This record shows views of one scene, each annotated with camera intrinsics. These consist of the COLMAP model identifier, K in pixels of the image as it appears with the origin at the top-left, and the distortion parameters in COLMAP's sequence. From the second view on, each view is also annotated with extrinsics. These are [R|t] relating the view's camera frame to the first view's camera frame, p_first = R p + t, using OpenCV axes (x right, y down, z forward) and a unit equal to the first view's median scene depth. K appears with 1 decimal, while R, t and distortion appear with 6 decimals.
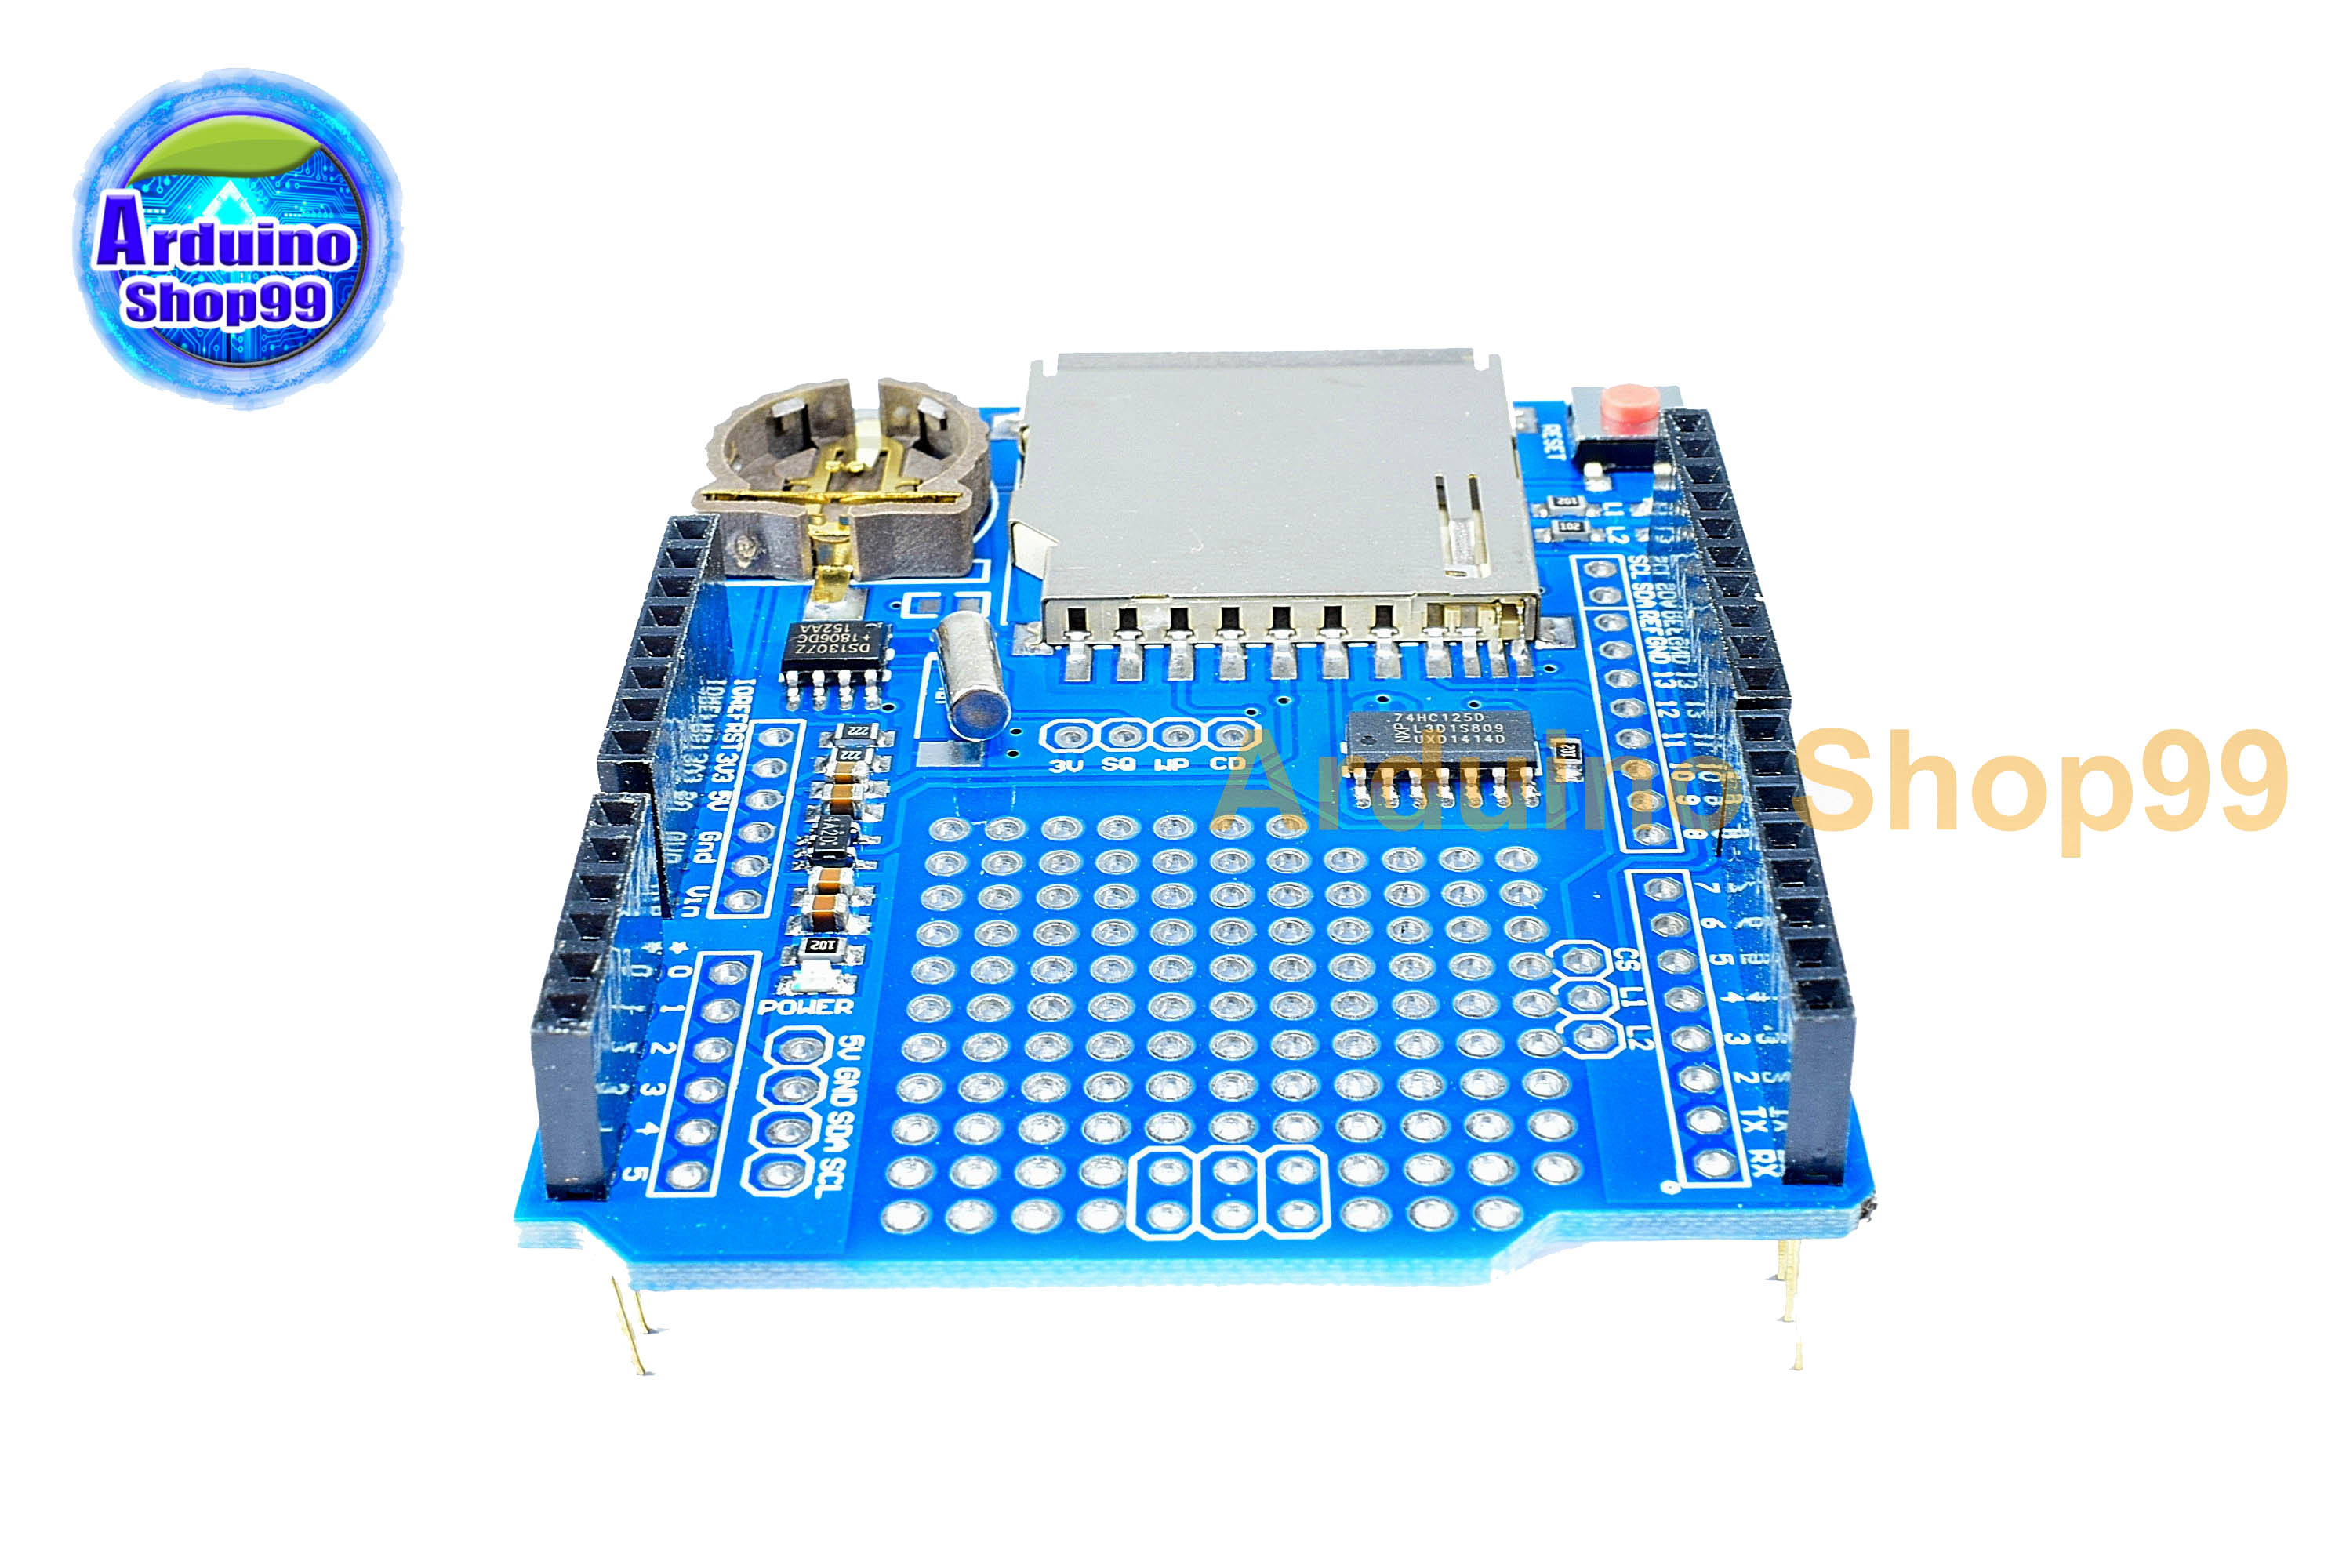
lens RADIAL K [[3154.8, 0, 1174.6], [0, 3154.8, 782.2], [0, 0, 1]] dist [-0.036048, 0.000000]
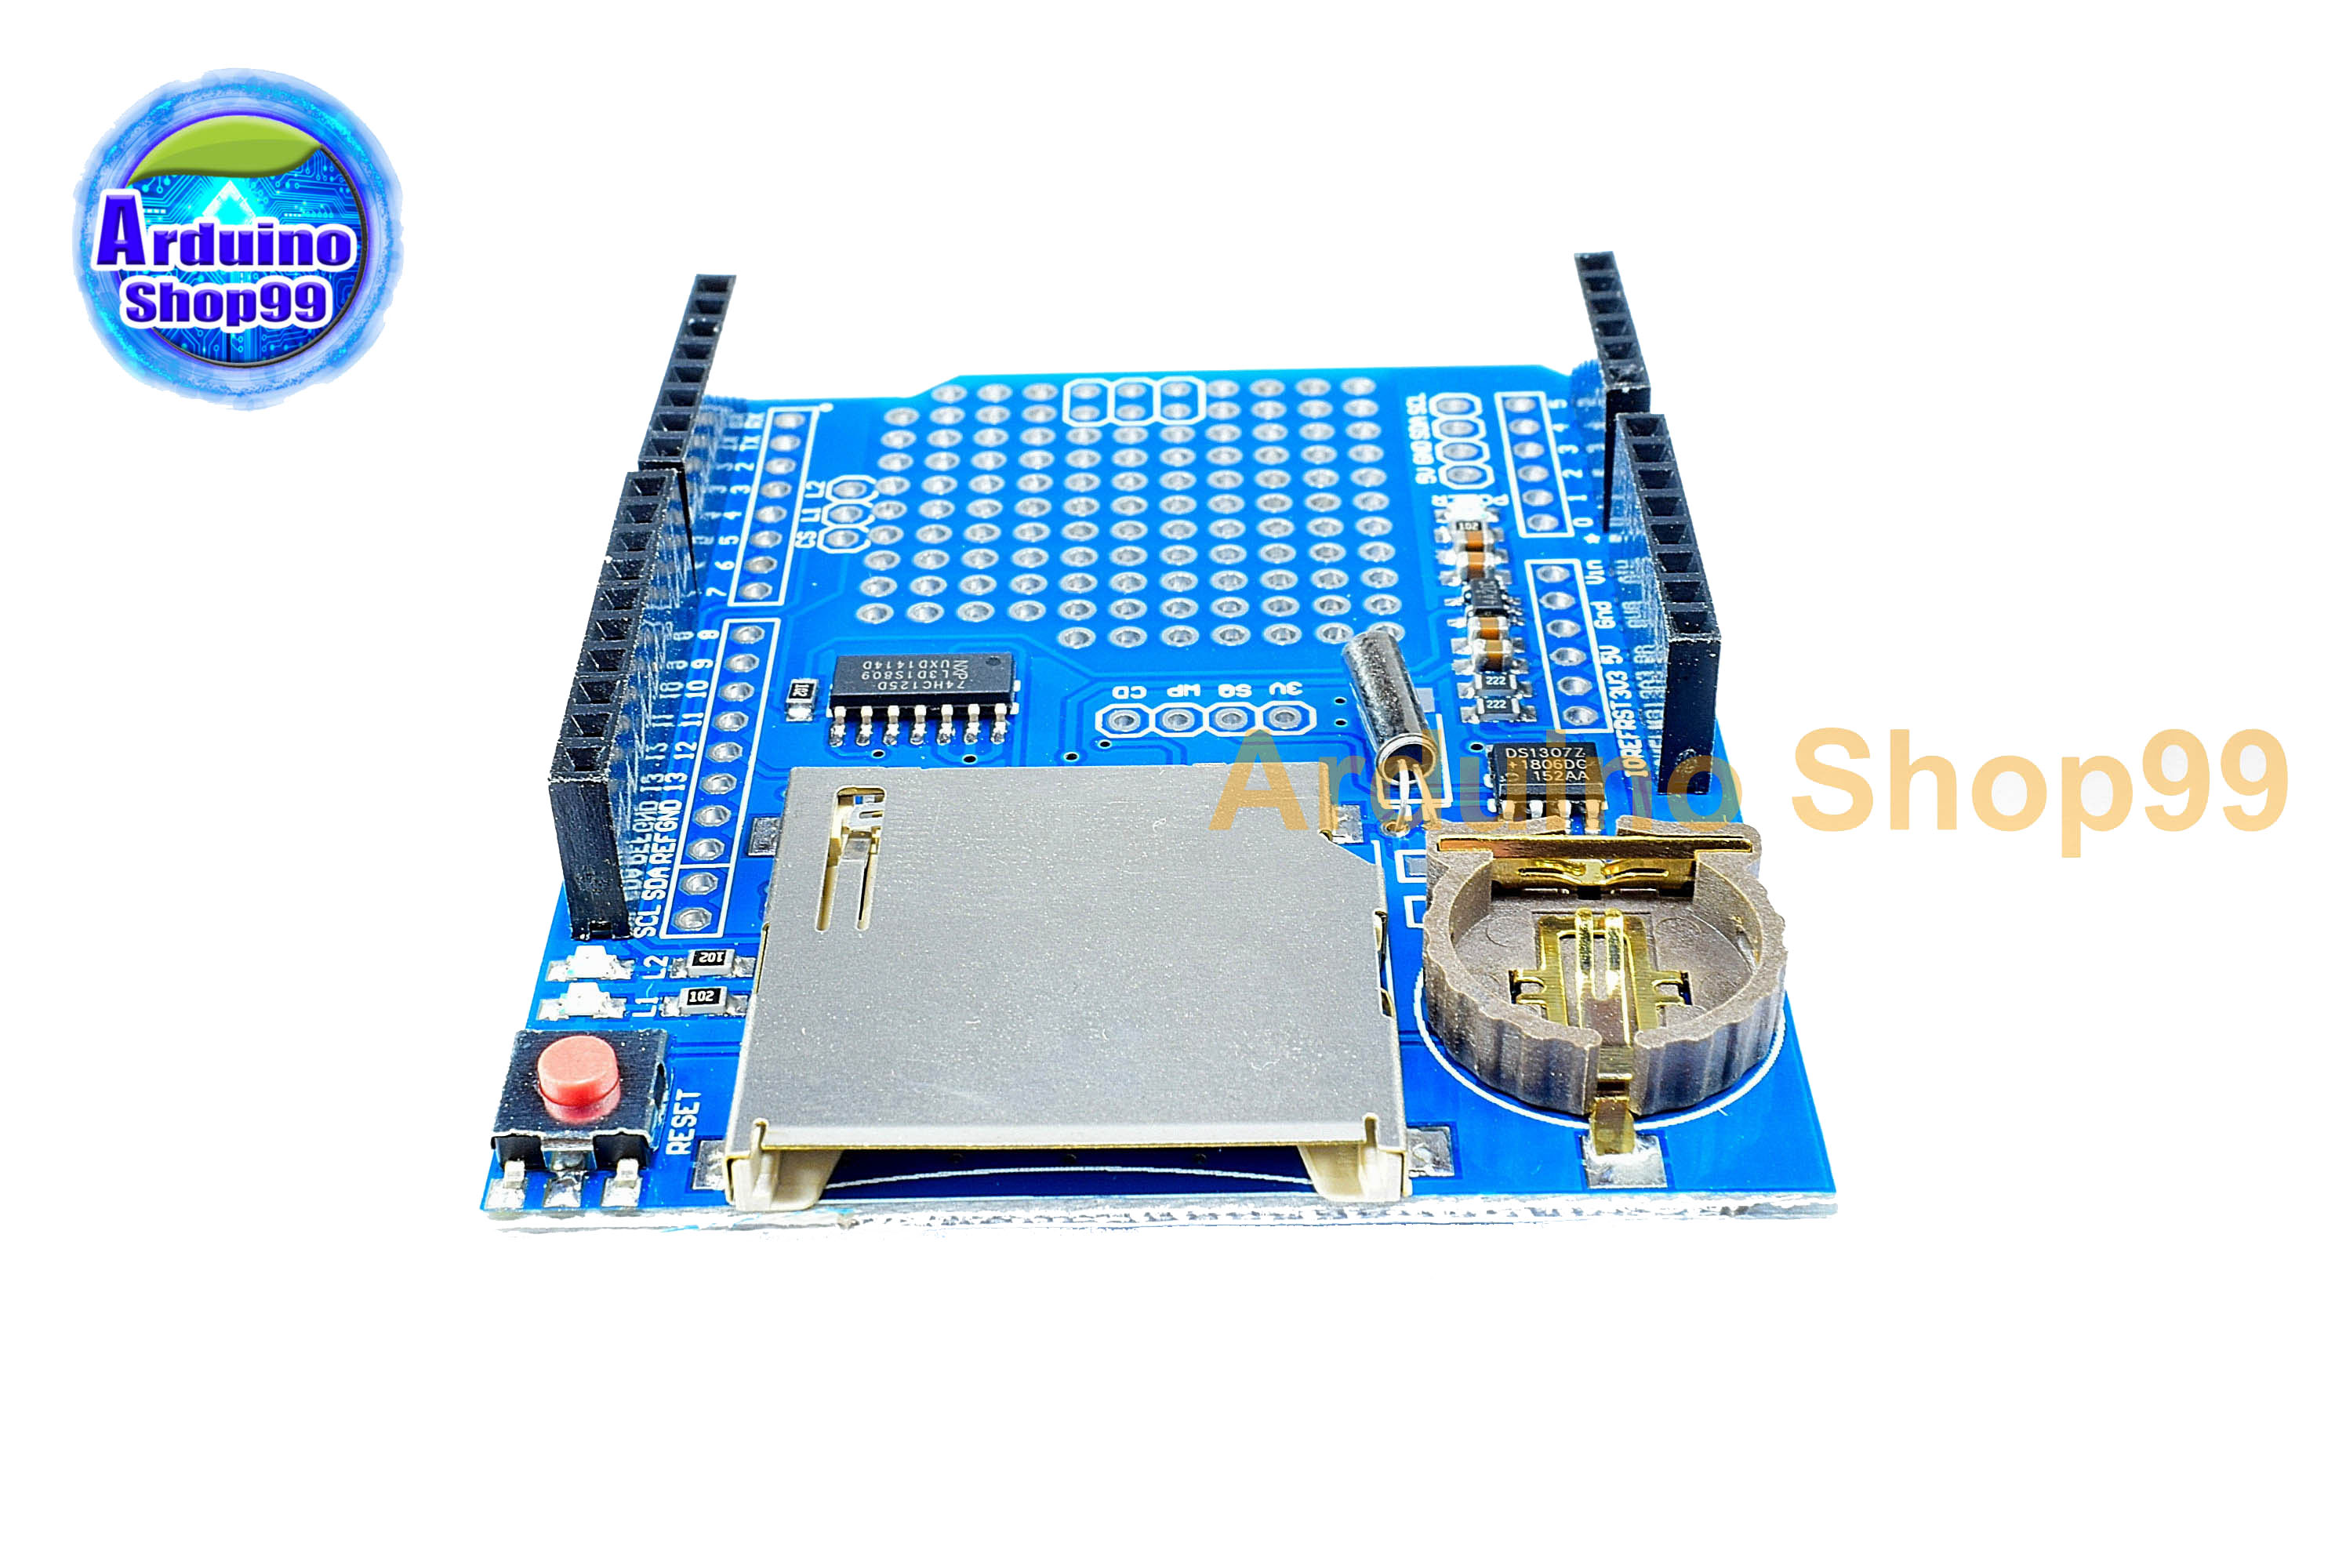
lens RADIAL K [[3154.8, 0, 1165.5], [0, 3154.8, 780.5], [0, 0, 1]] dist [-0.036048, 0.000000]
pose [[-0.999140, 0.039579, 0.012383, -0.007245], [0.024789, 0.330587, 0.943450, -1.073305], [0.033247, 0.942945, -0.331283, 1.513928]]
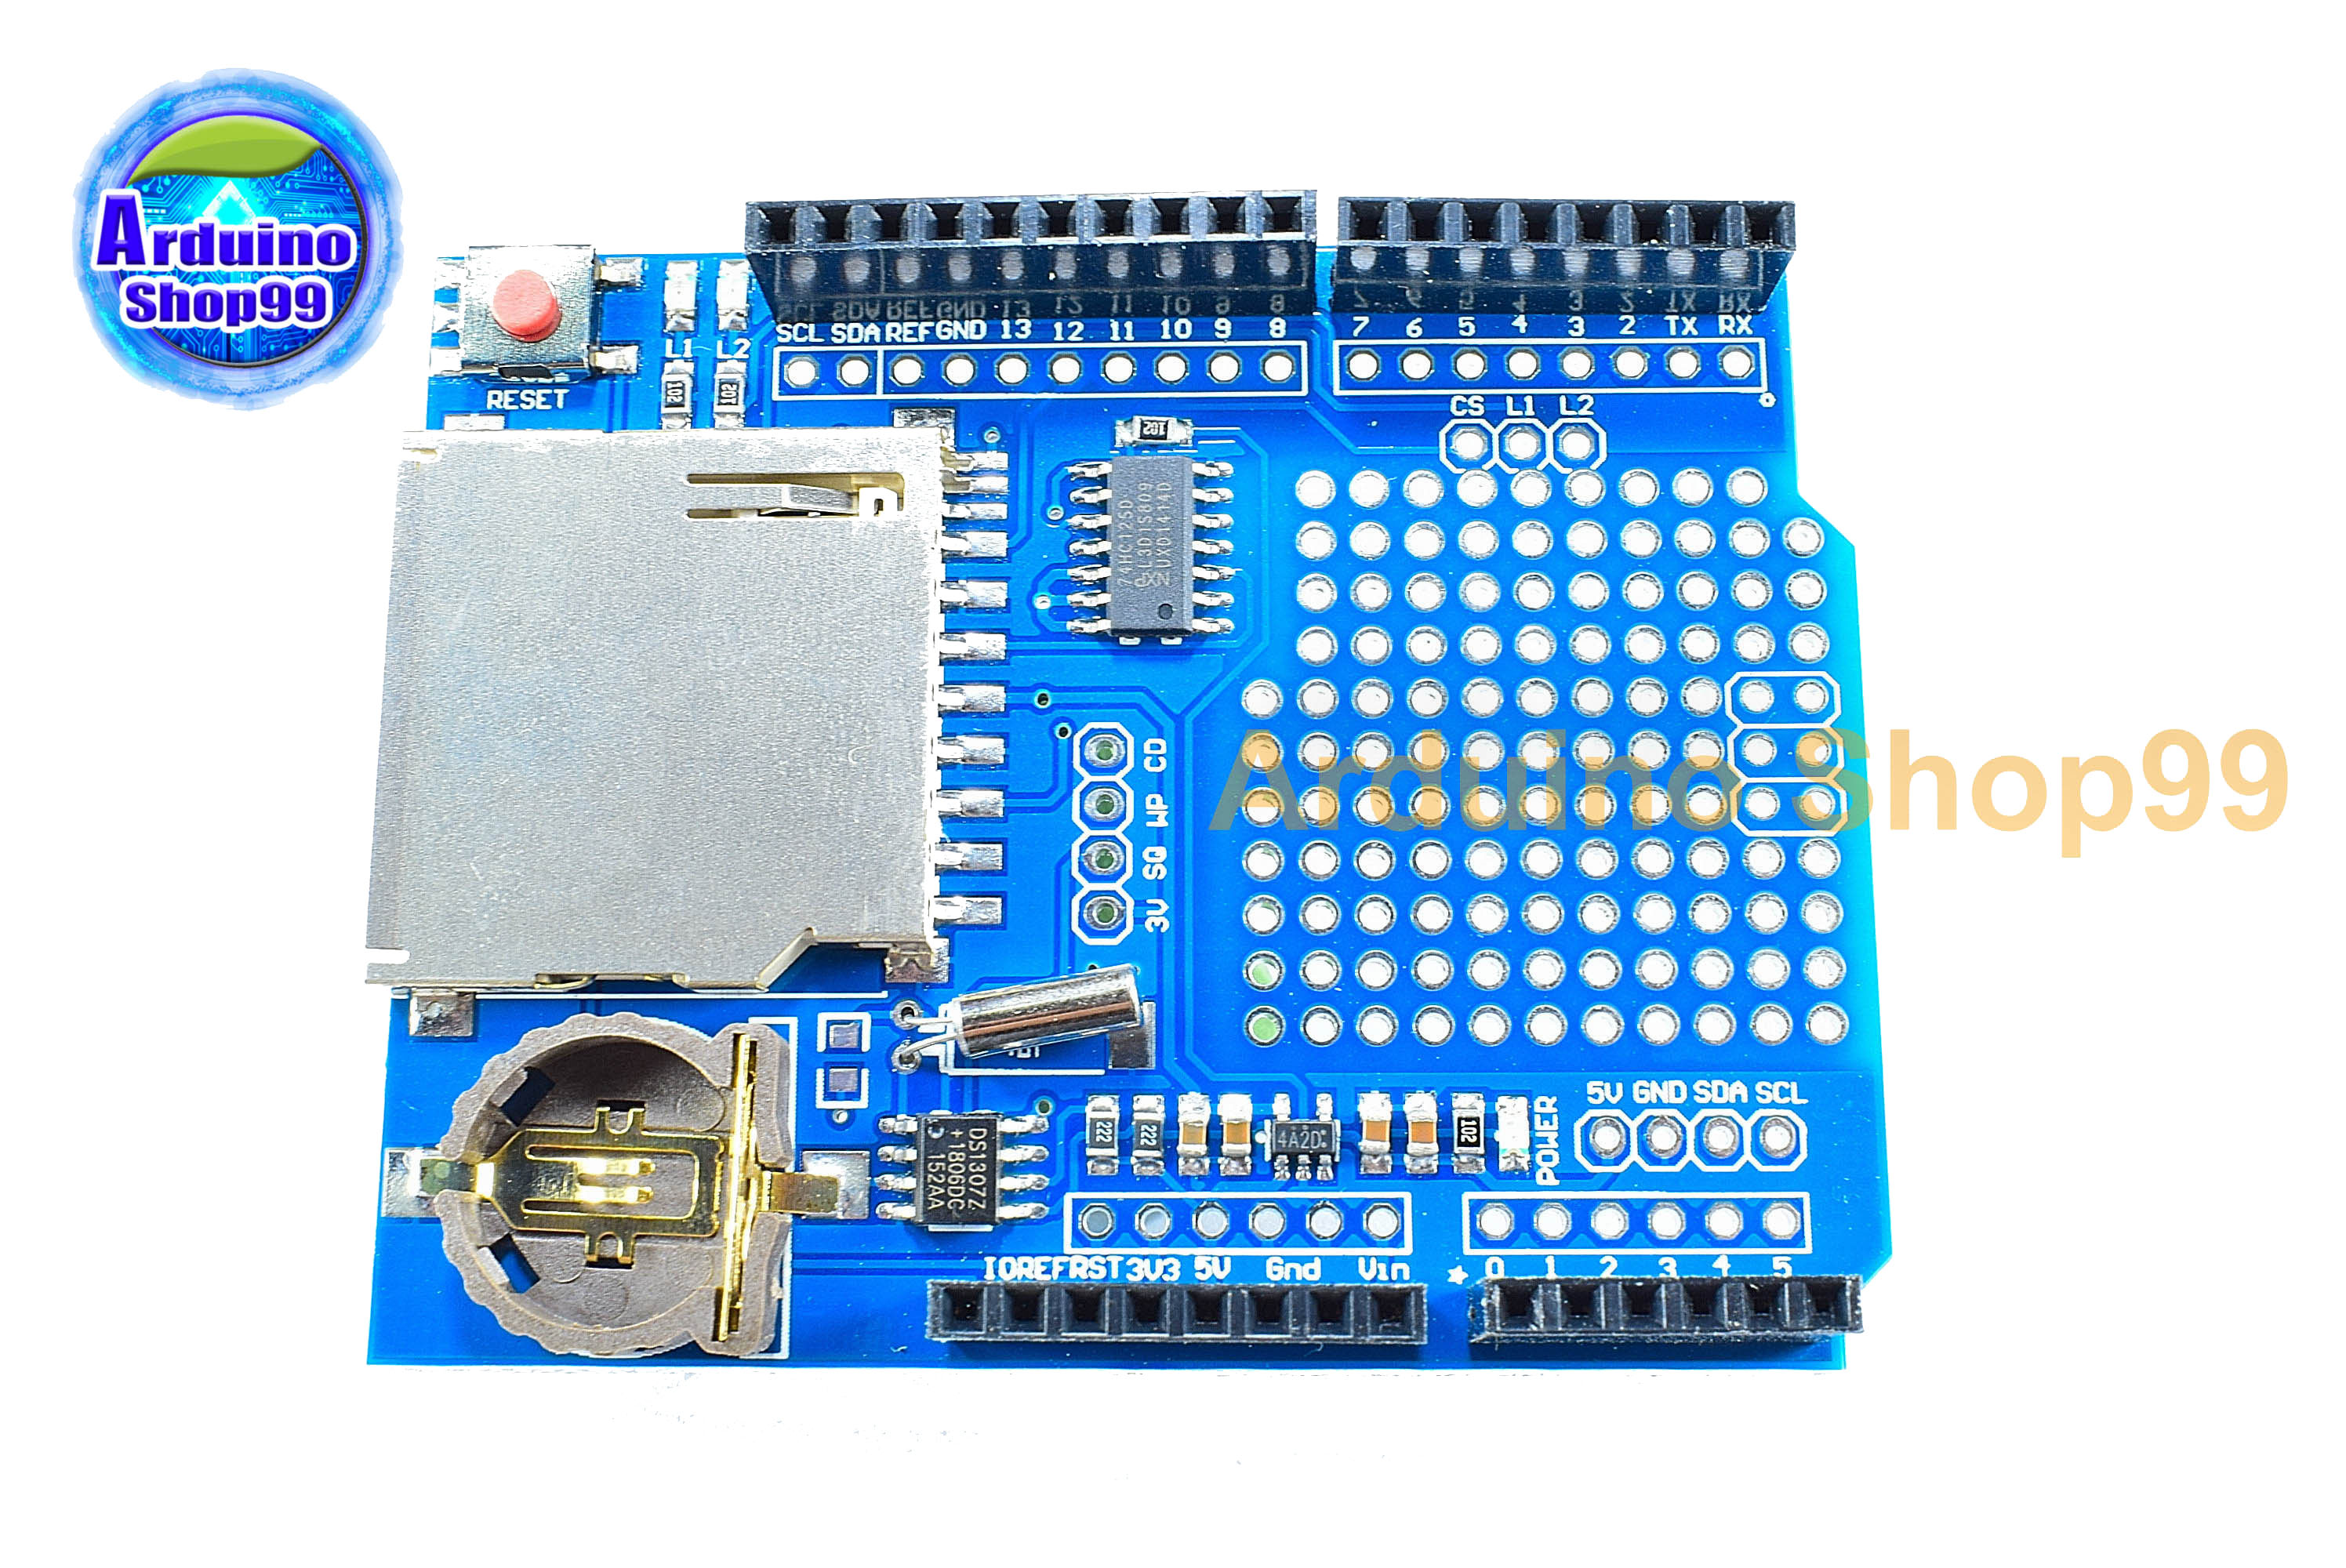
lens RADIAL K [[2701.3, 0, 1161.7], [0, 2701.3, 775.0], [0, 0, 1]] dist [-0.031249, 0.000000]
pose [[-0.009498, -0.974015, 0.226284, -0.201816], [0.600418, 0.175404, 0.780213, -0.741132], [-0.799630, 0.143275, 0.583150, 0.553285]]
